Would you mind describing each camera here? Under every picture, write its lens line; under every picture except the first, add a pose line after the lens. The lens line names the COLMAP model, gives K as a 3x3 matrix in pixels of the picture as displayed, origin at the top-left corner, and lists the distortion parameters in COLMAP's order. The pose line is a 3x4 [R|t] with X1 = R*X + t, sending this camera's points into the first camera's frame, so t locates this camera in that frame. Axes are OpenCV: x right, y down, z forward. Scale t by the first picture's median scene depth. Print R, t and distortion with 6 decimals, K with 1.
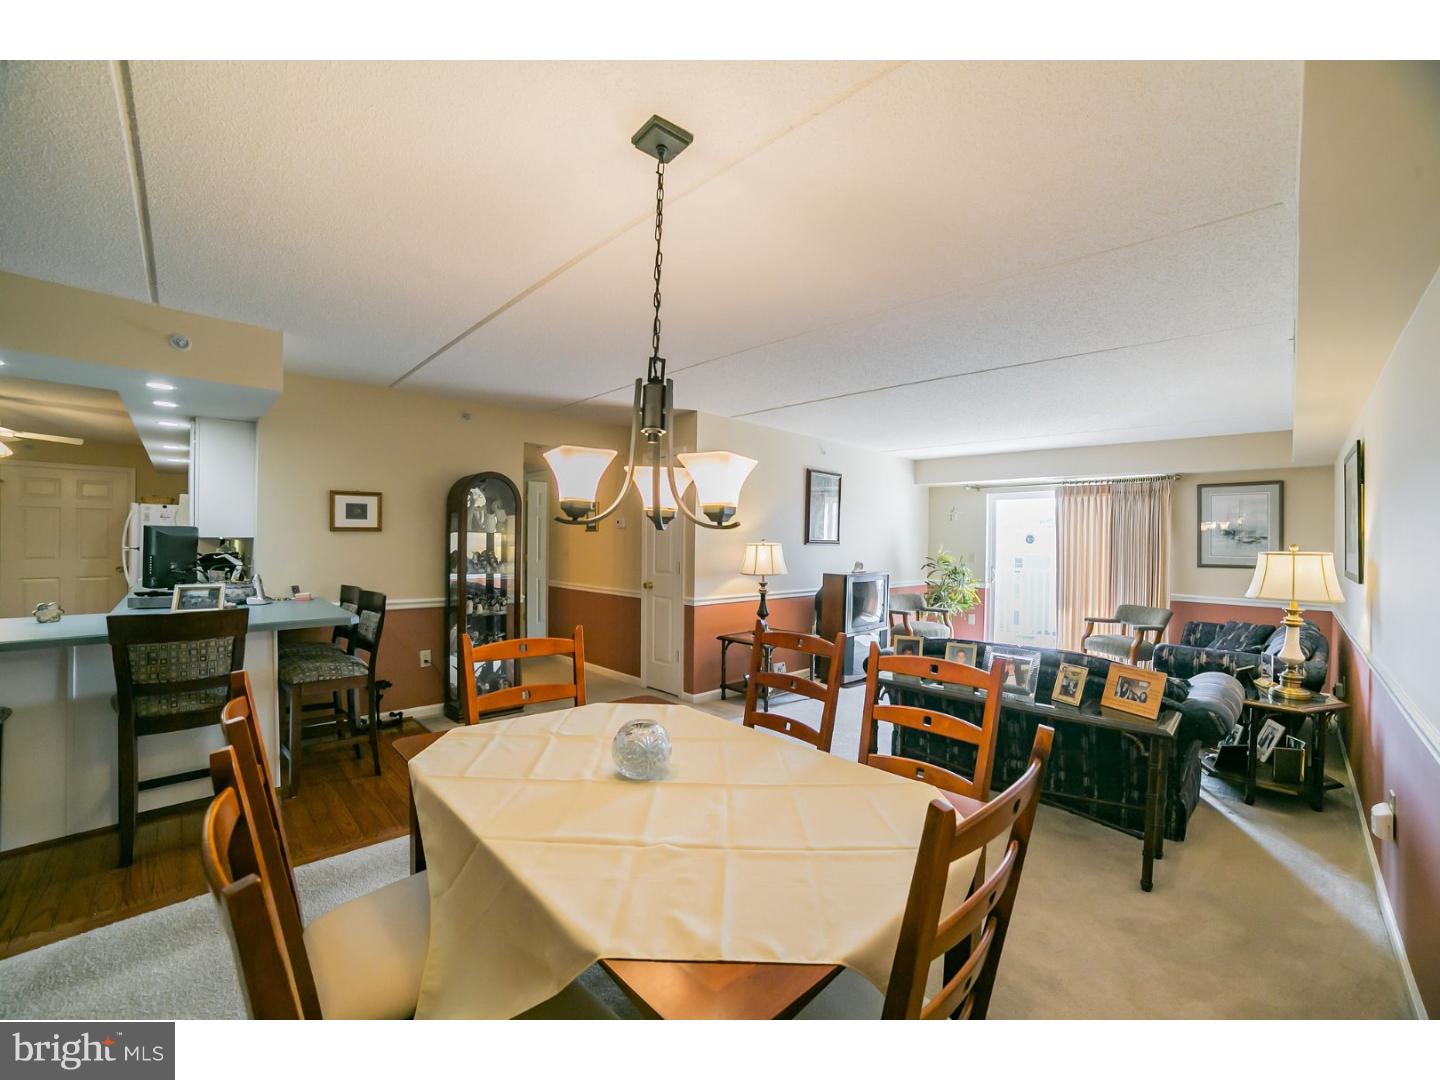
lens RADIAL K [[588.7, 0, 737.5], [0, 588.7, 543.3], [0, 0, 1]] dist [-0.094467, 0.029648]
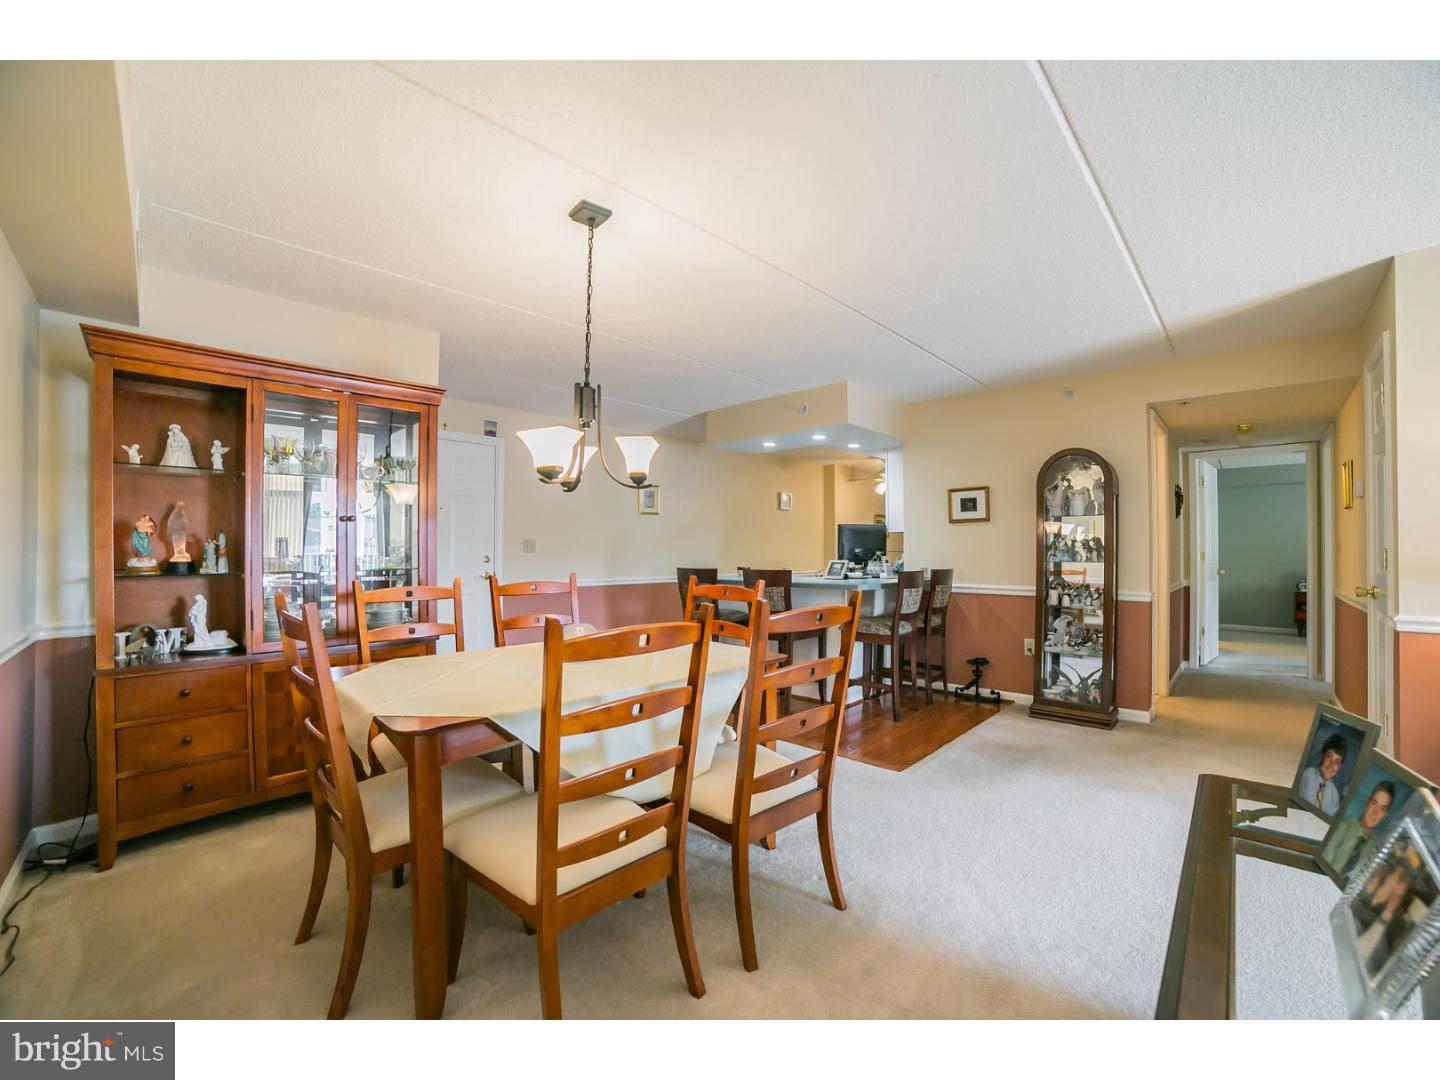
lens RADIAL K [[588.7, 0, 737.5], [0, 588.7, 543.3], [0, 0, 1]] dist [-0.094467, 0.029648]
pose [[0.032559, -0.027376, -0.999095, 0.375533], [-0.008012, 0.999586, -0.027650, 0.044881], [0.999438, 0.008905, 0.032327, 0.391609]]
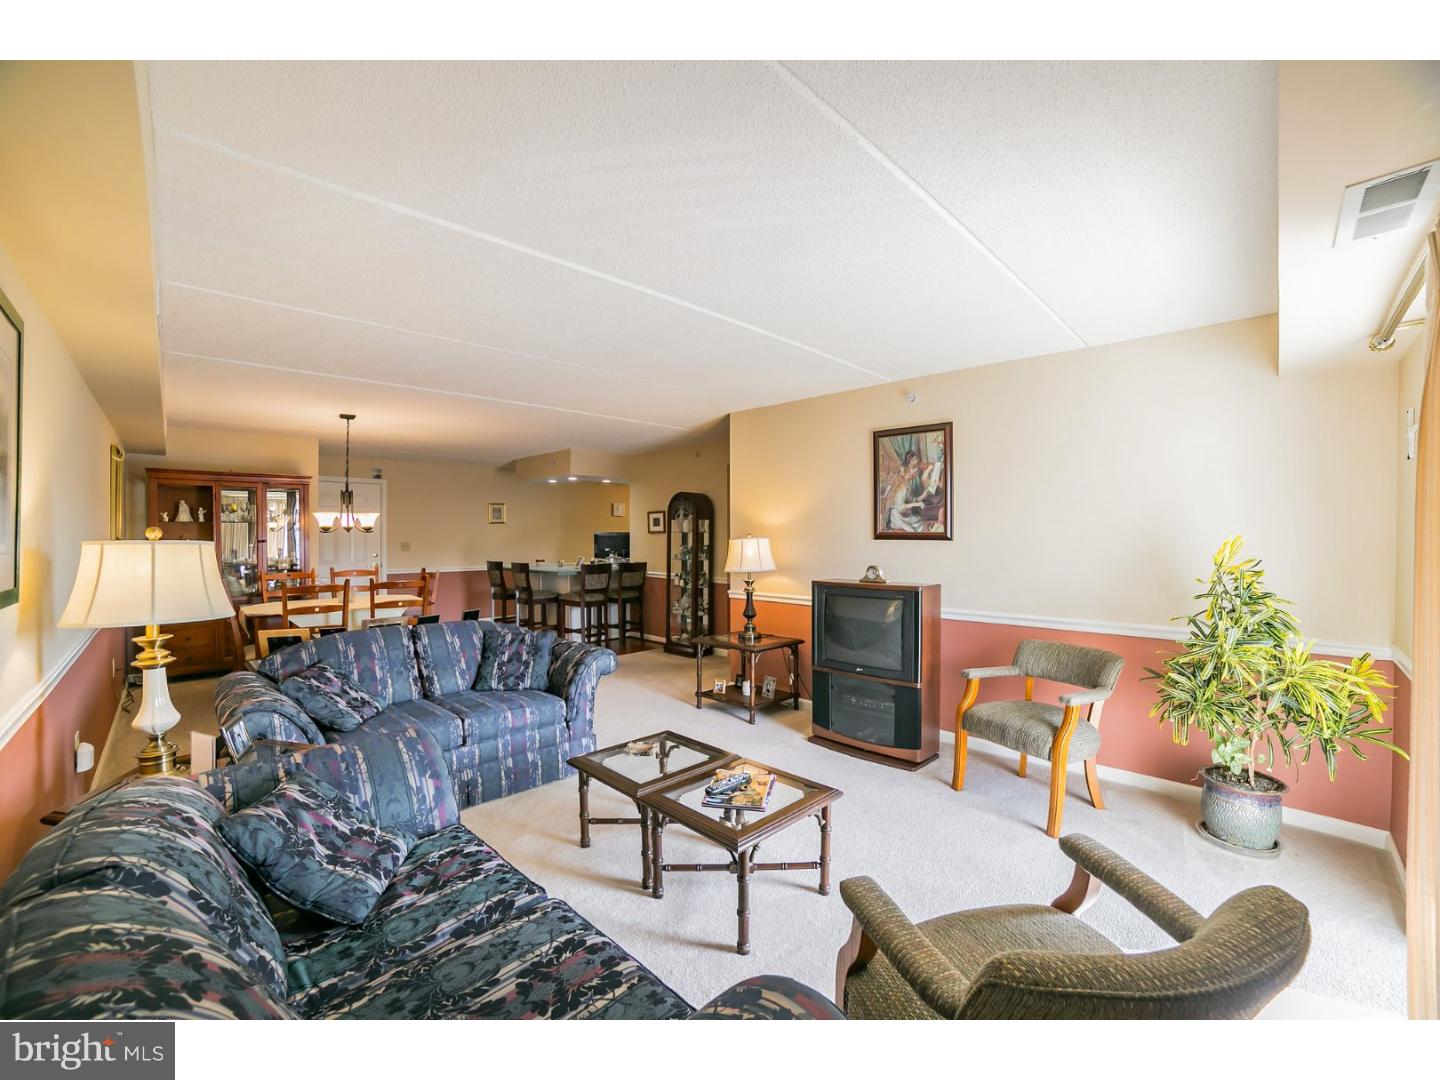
lens RADIAL K [[608.1, 0, 737.2], [0, 608.1, 537.0], [0, 0, 1]] dist [-0.099209, 0.033826]
pose [[0.009827, -0.013354, -0.999863, 0.988884], [-0.004962, 0.999898, -0.013403, 0.011979], [0.999939, 0.005093, 0.009760, 0.973210]]
